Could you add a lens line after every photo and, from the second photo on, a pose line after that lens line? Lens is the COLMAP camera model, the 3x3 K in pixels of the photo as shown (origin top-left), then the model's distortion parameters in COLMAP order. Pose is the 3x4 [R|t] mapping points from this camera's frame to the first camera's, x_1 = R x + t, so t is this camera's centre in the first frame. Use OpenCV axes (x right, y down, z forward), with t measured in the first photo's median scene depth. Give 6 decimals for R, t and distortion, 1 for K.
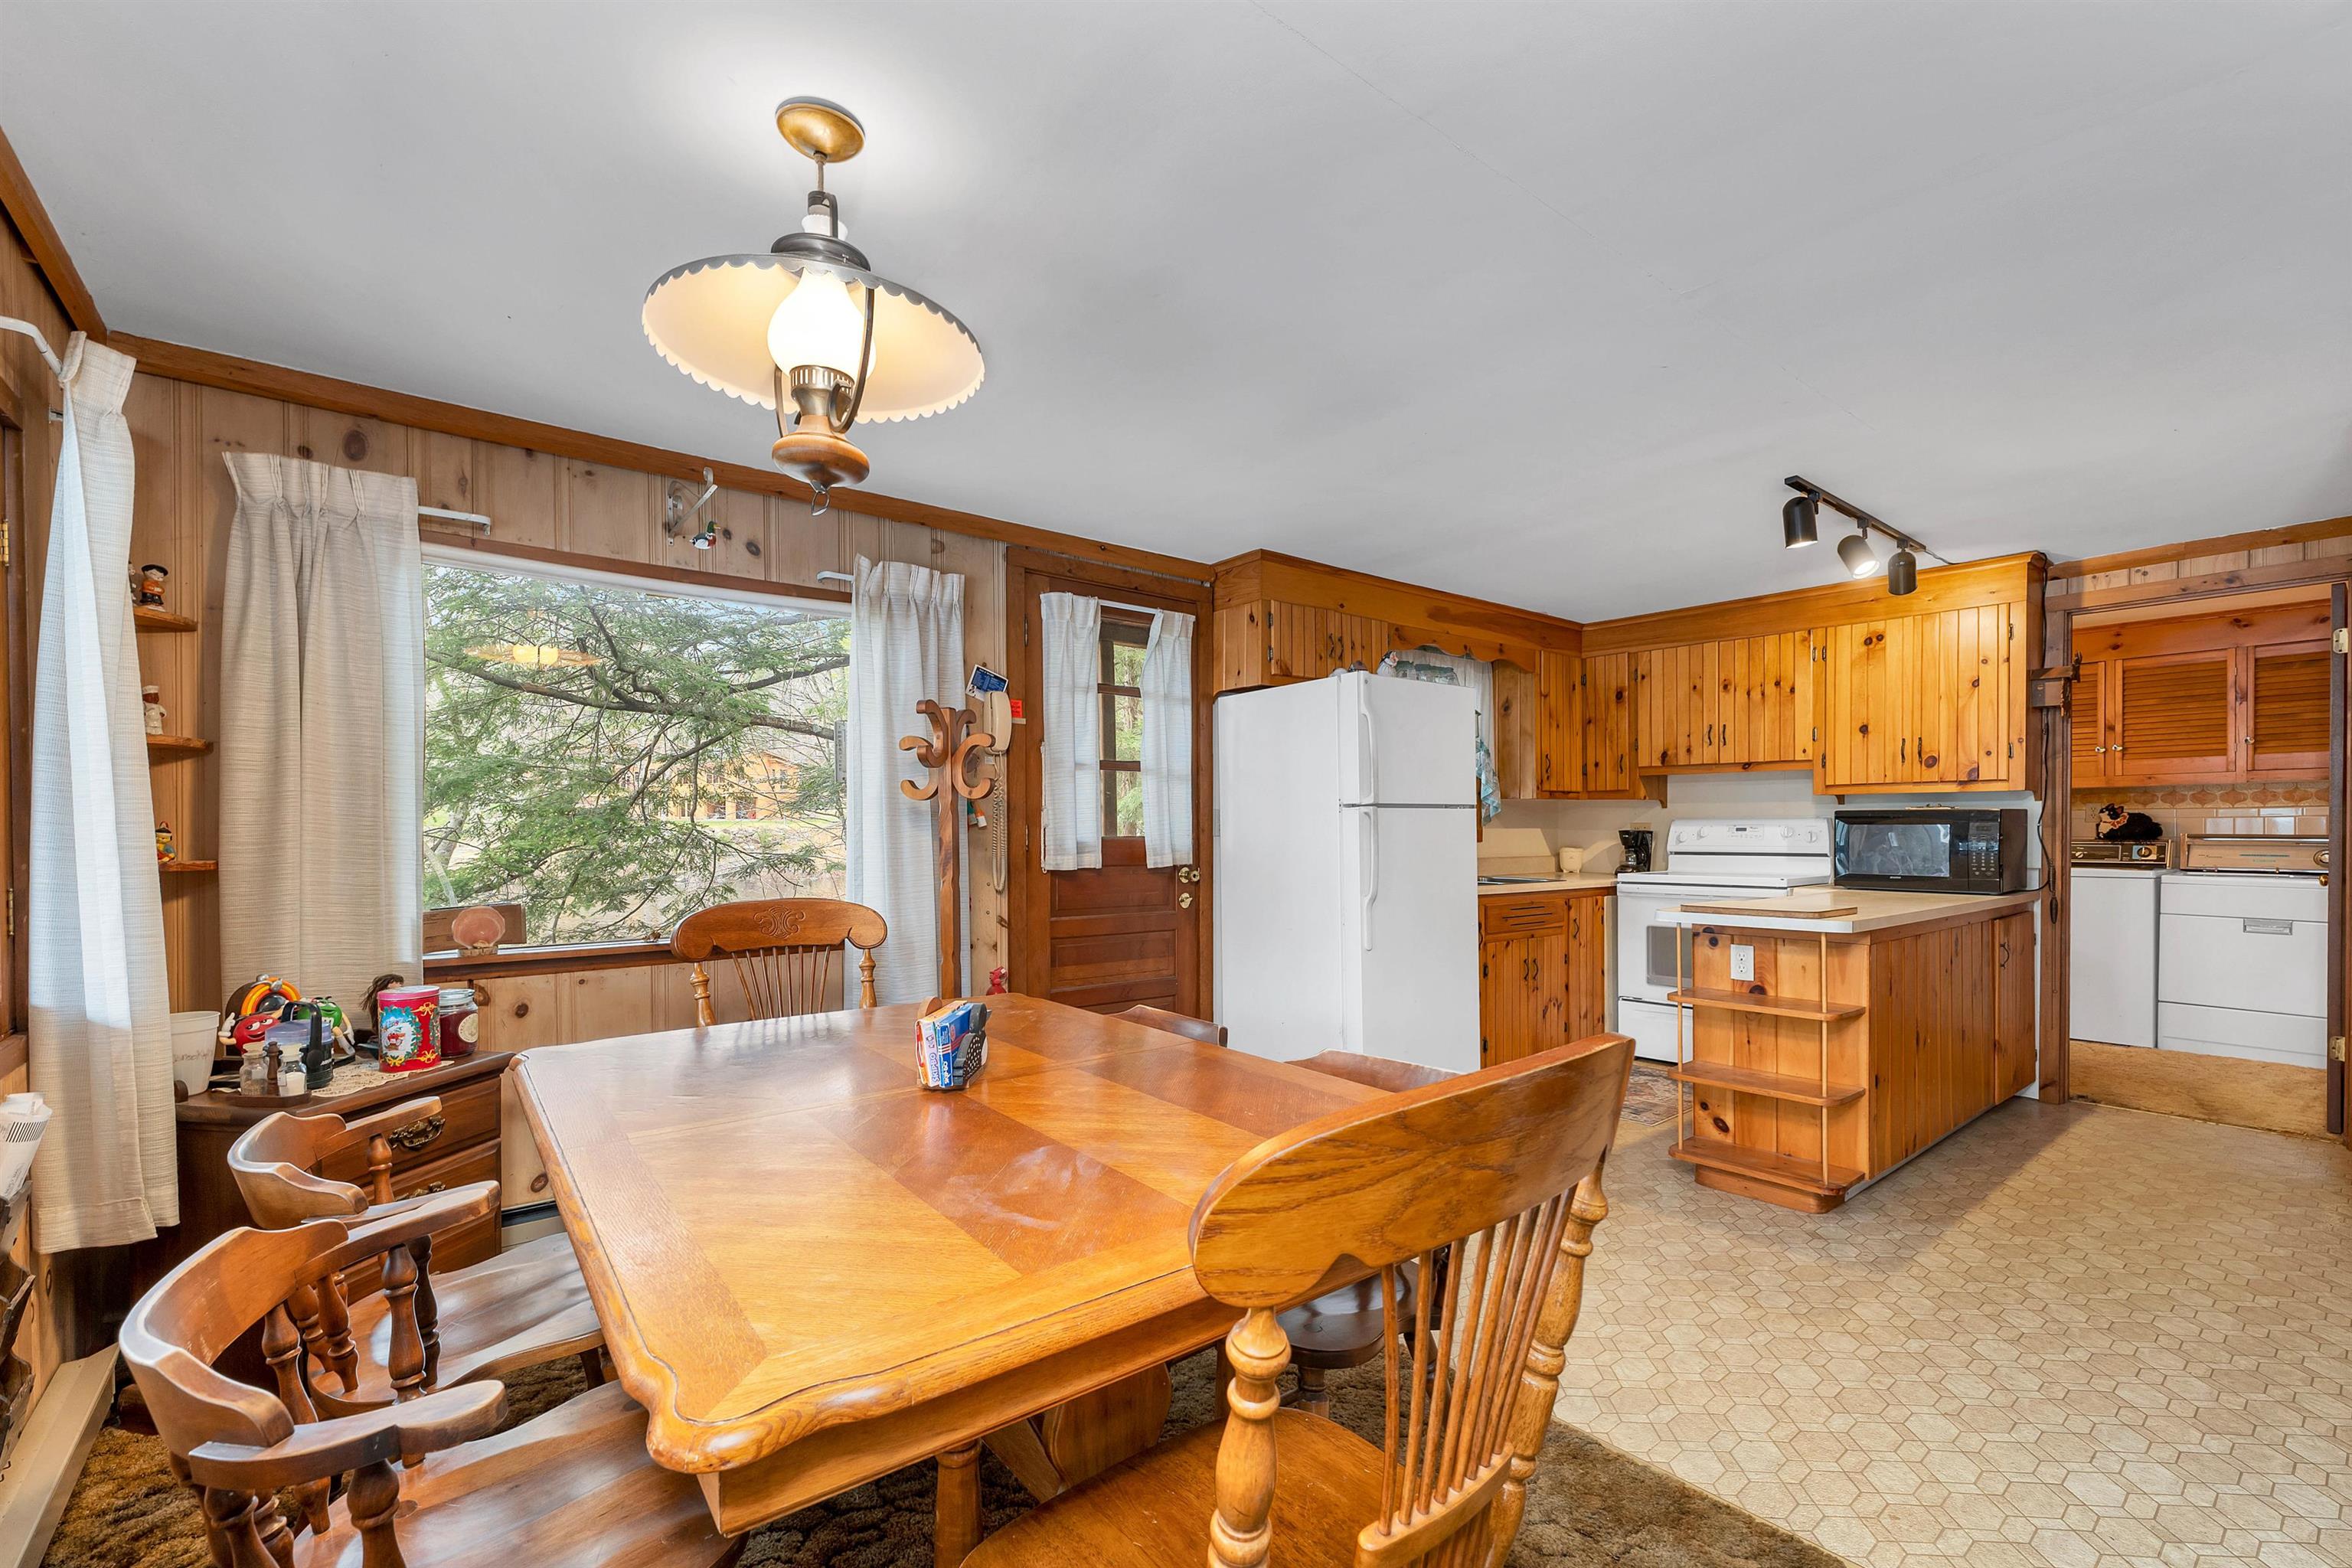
lens RADIAL K [[1006.4, 0, 1168.1], [0, 1006.4, 844.7], [0, 0, 1]] dist [0.000876, 0.000400]
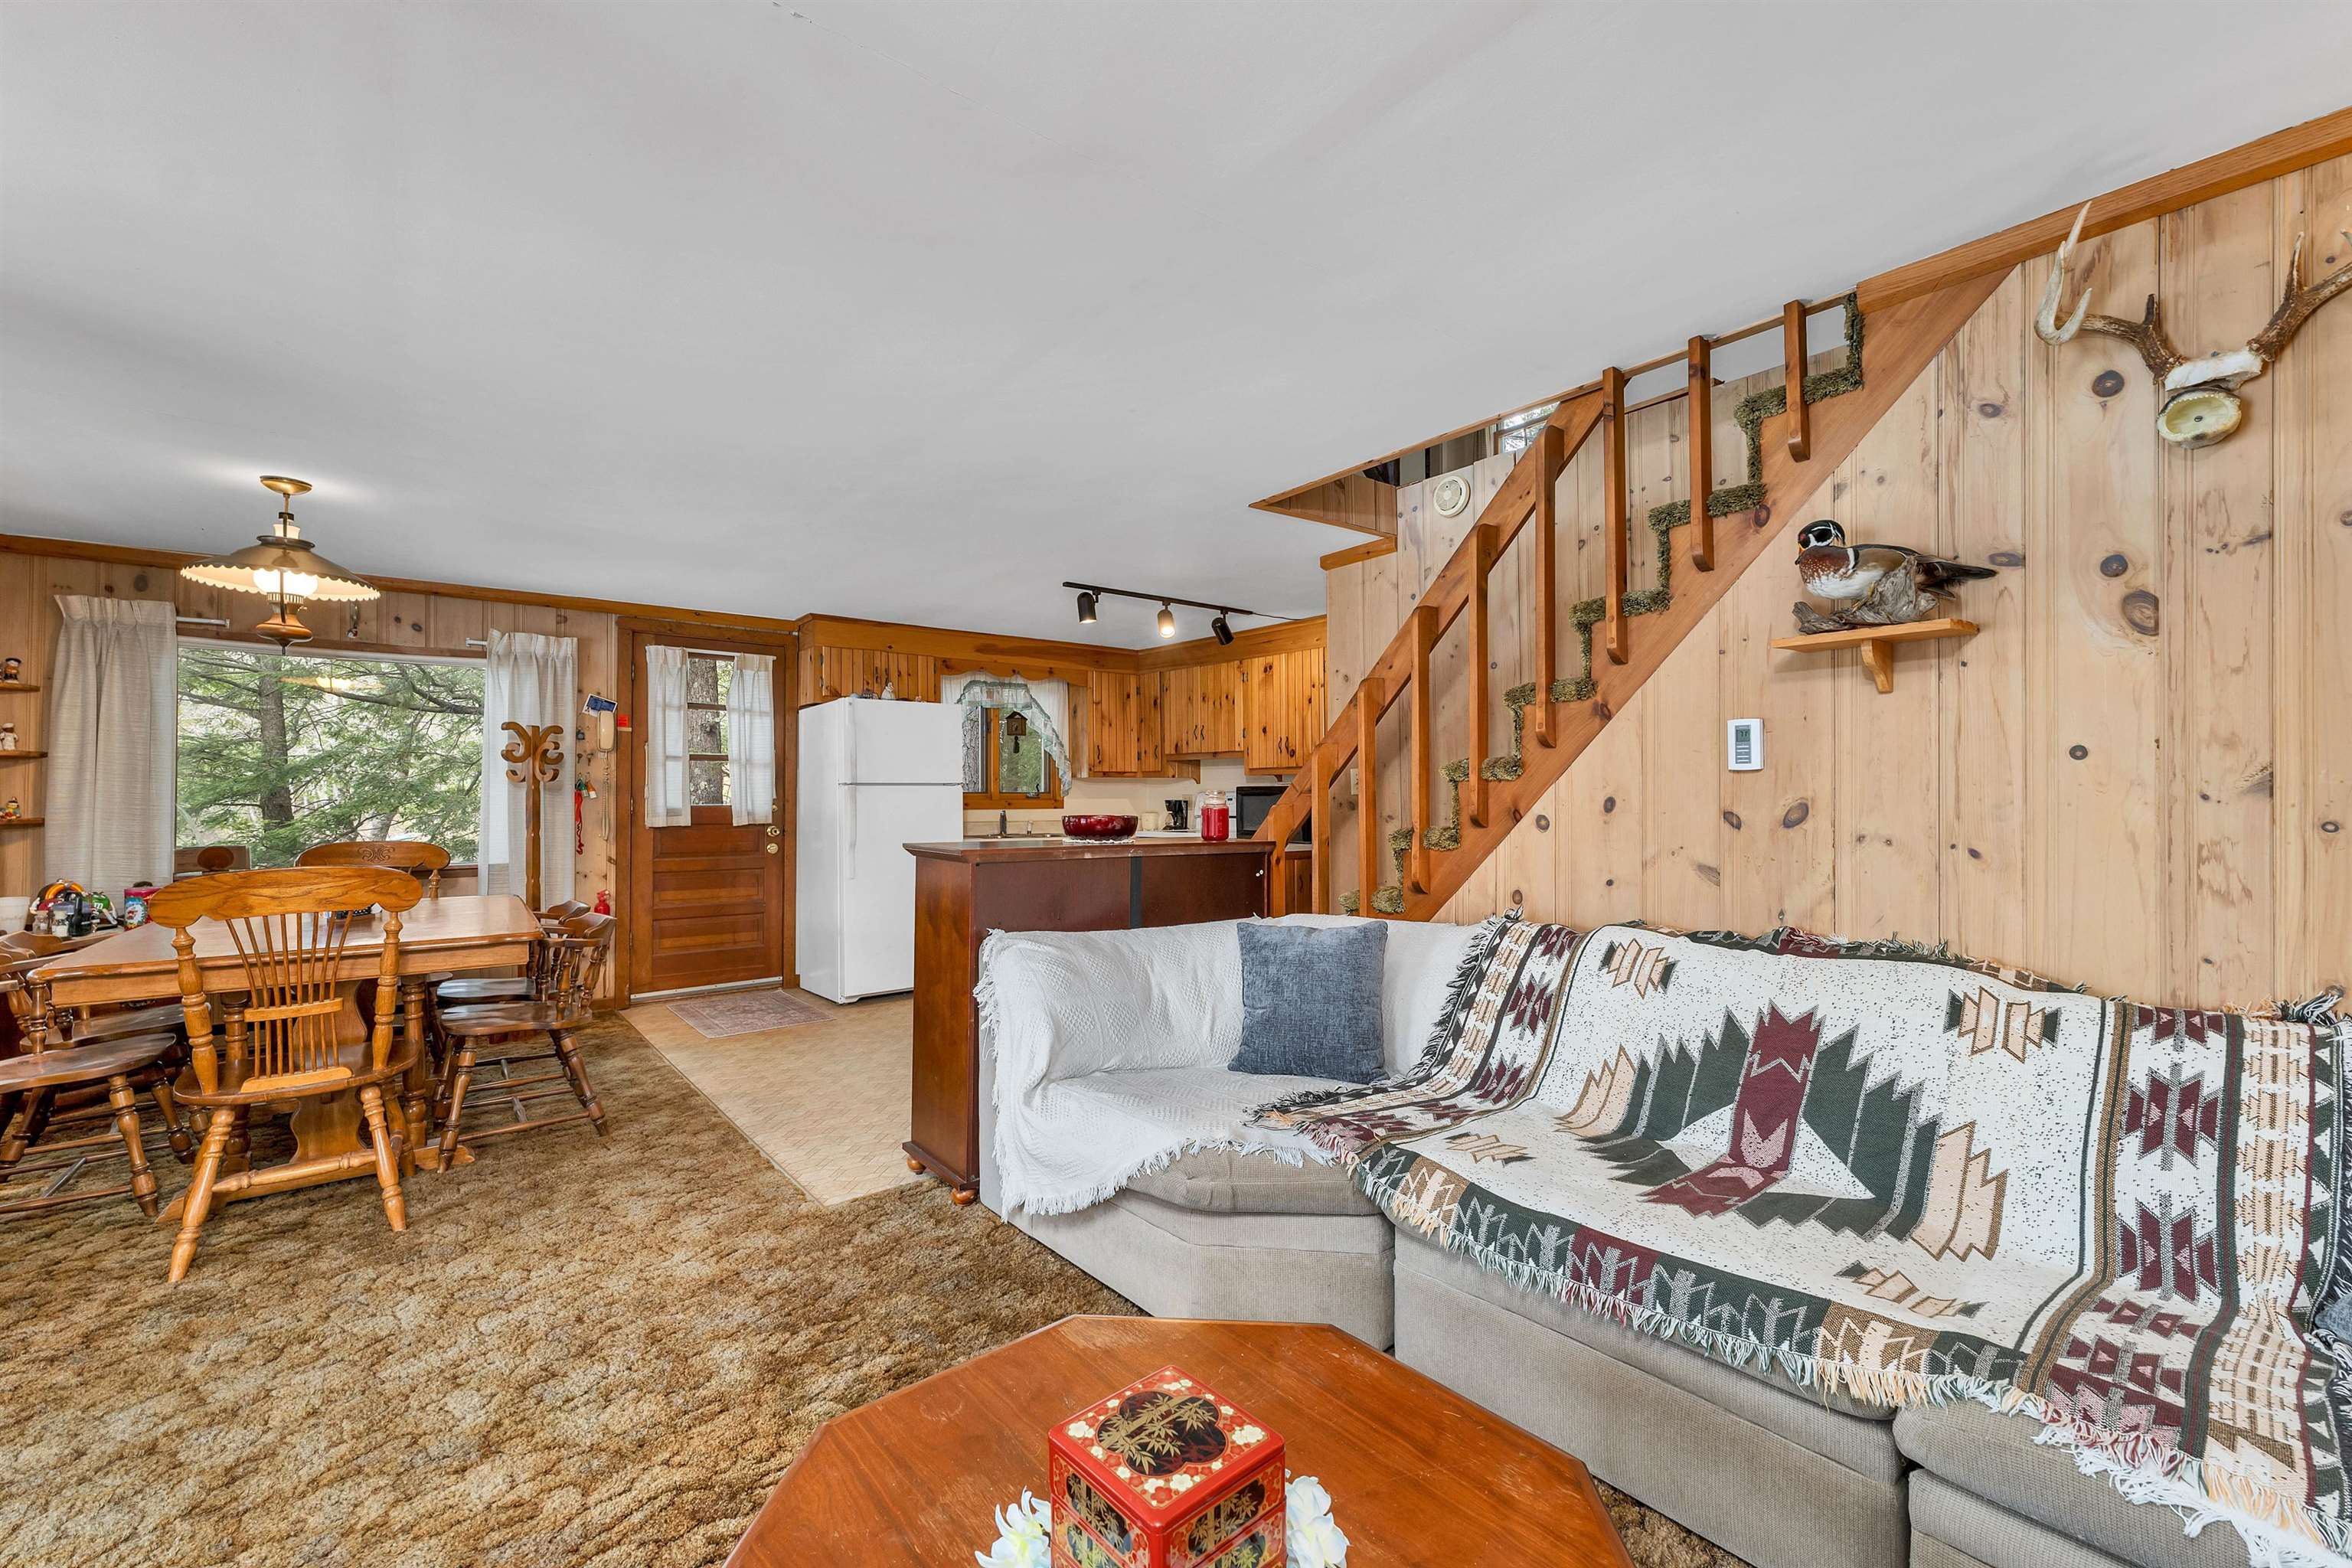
lens RADIAL K [[955.1, 0, 1160.3], [0, 955.1, 791.6], [0, 0, 1]] dist [0.000841, 0.000208]
pose [[1.000000, -0.000753, 0.000098, 0.555622], [0.000755, 0.999757, -0.022022, 0.003529], [-0.000081, 0.022022, 0.999757, -0.378275]]
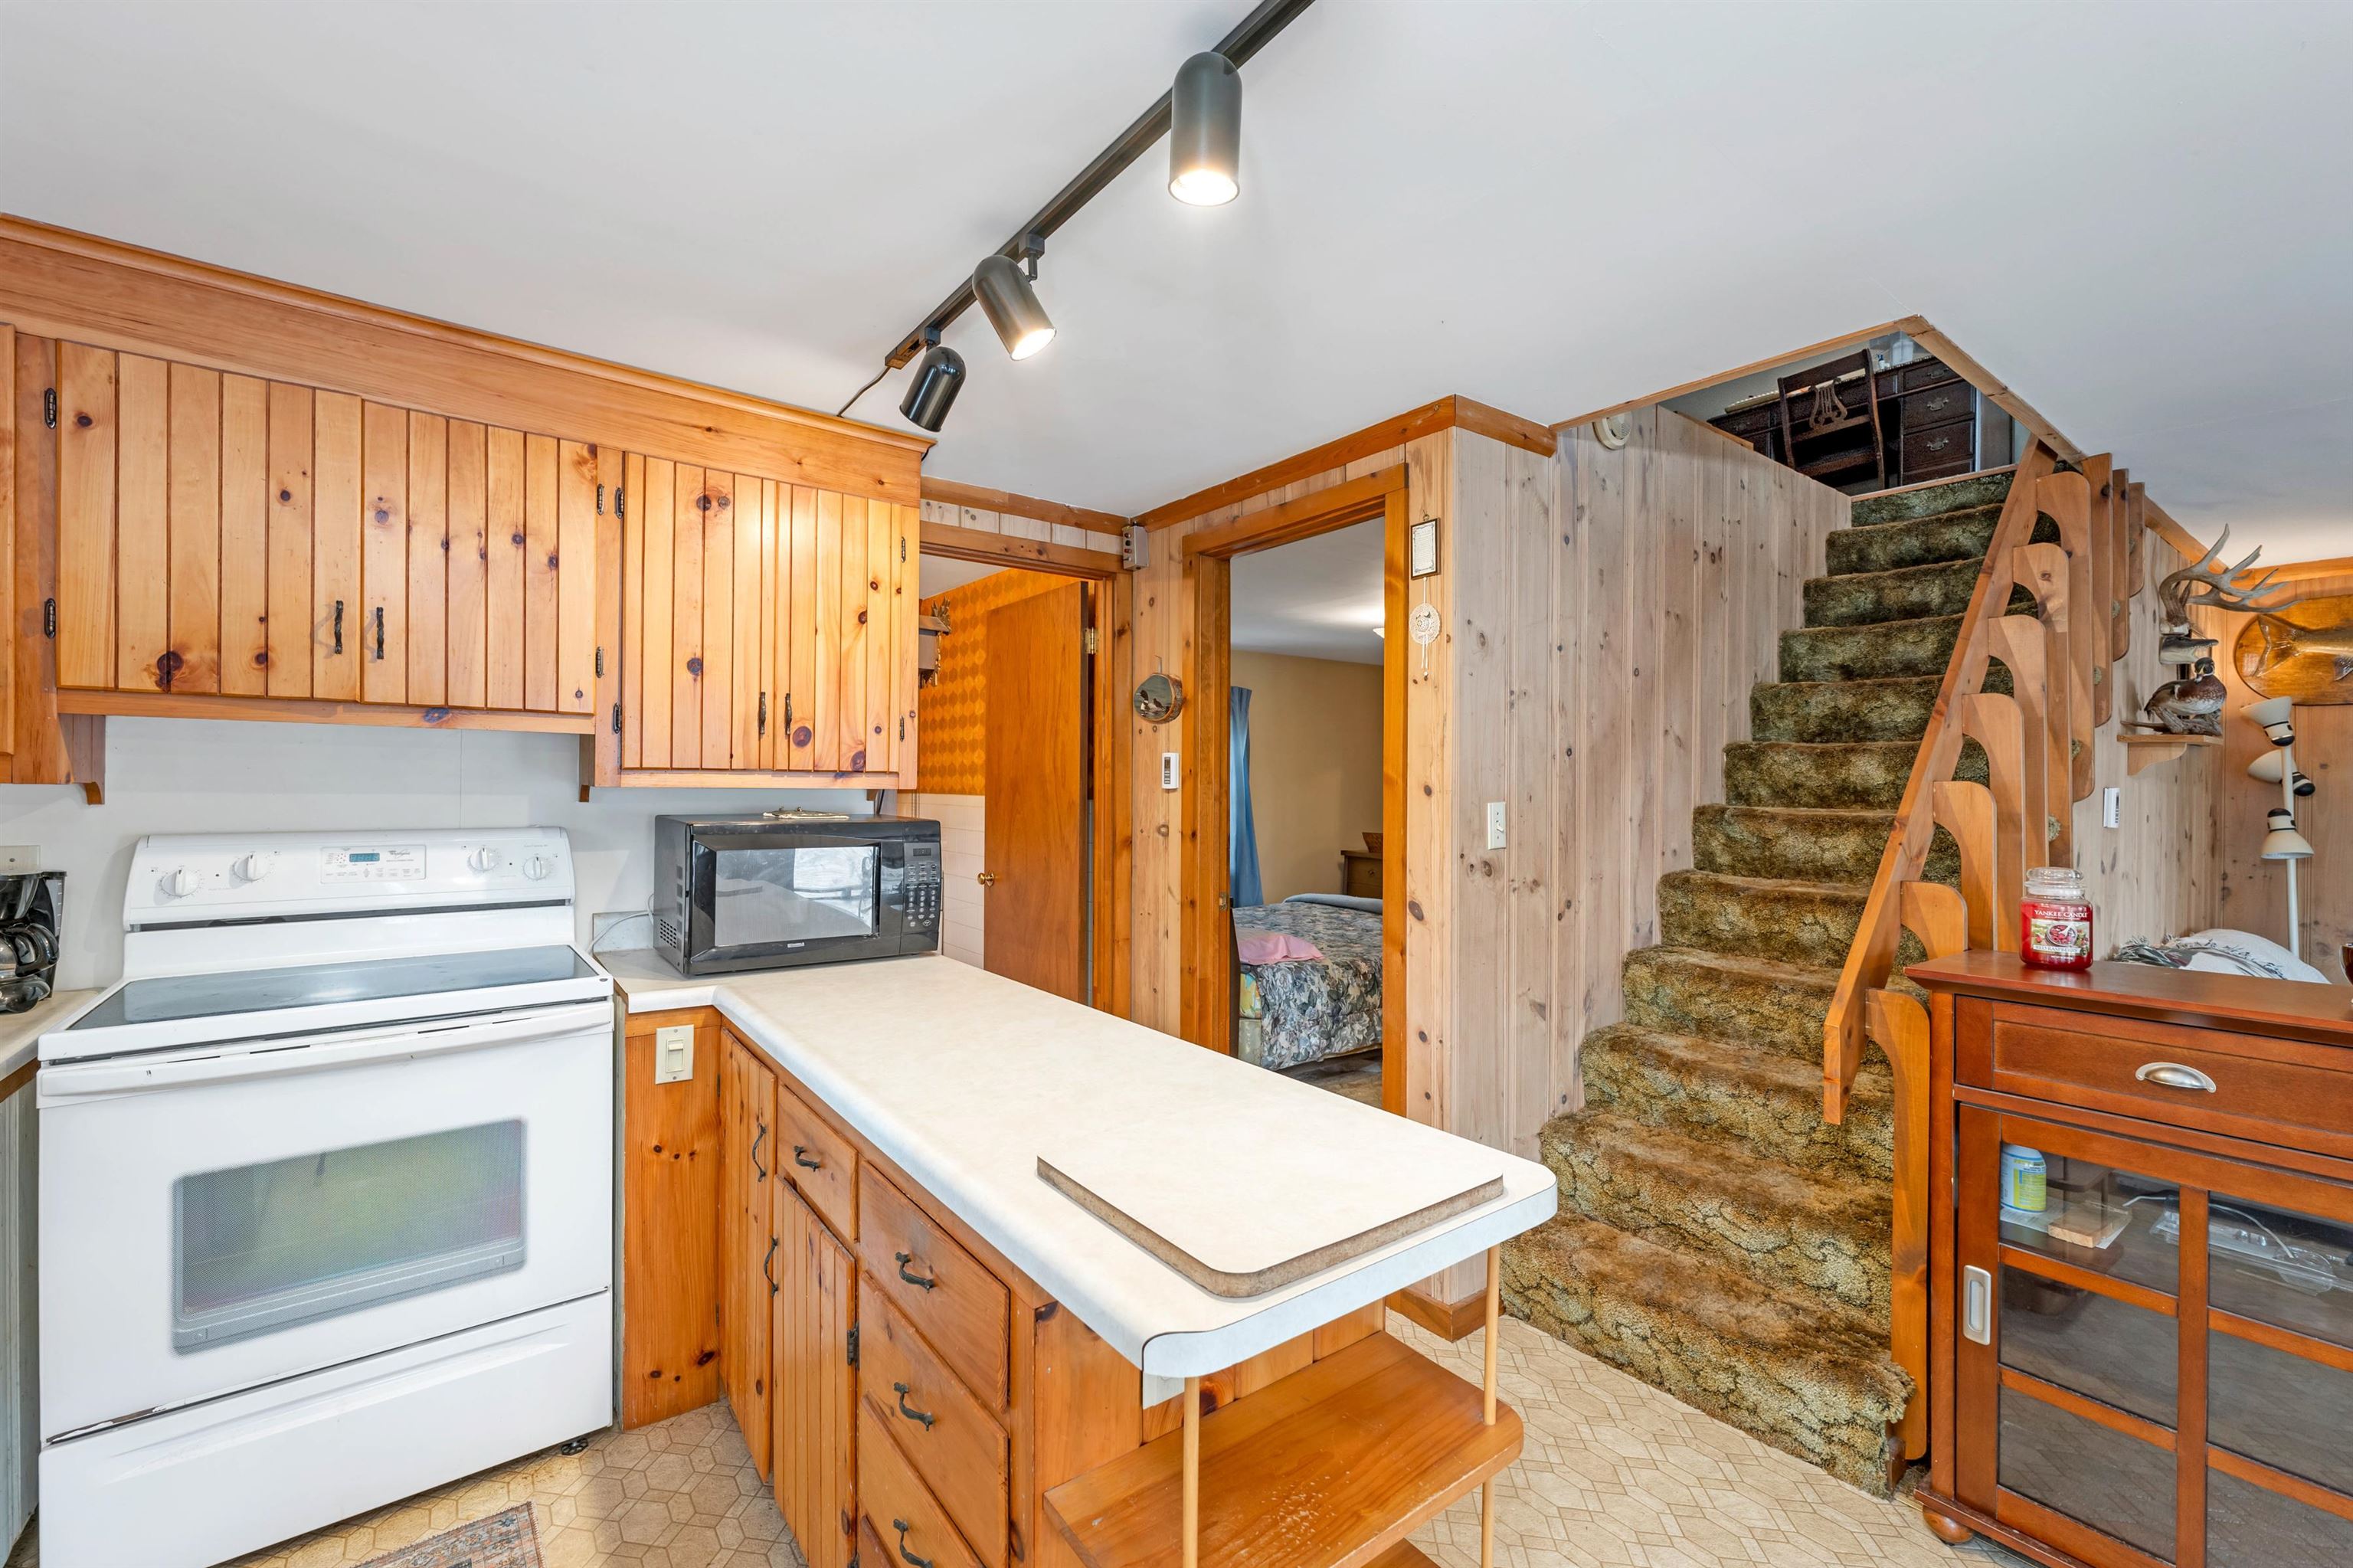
lens RADIAL K [[976.0, 0, 1176.5], [0, 976.0, 784.0], [0, 0, 1]] dist [-0.000051, 0.000051]
pose [[0.027216, 0.004450, 0.999620, 0.187741], [0.007068, 0.999964, -0.004644, -0.049394], [-0.999605, 0.007191, 0.027184, 0.751916]]
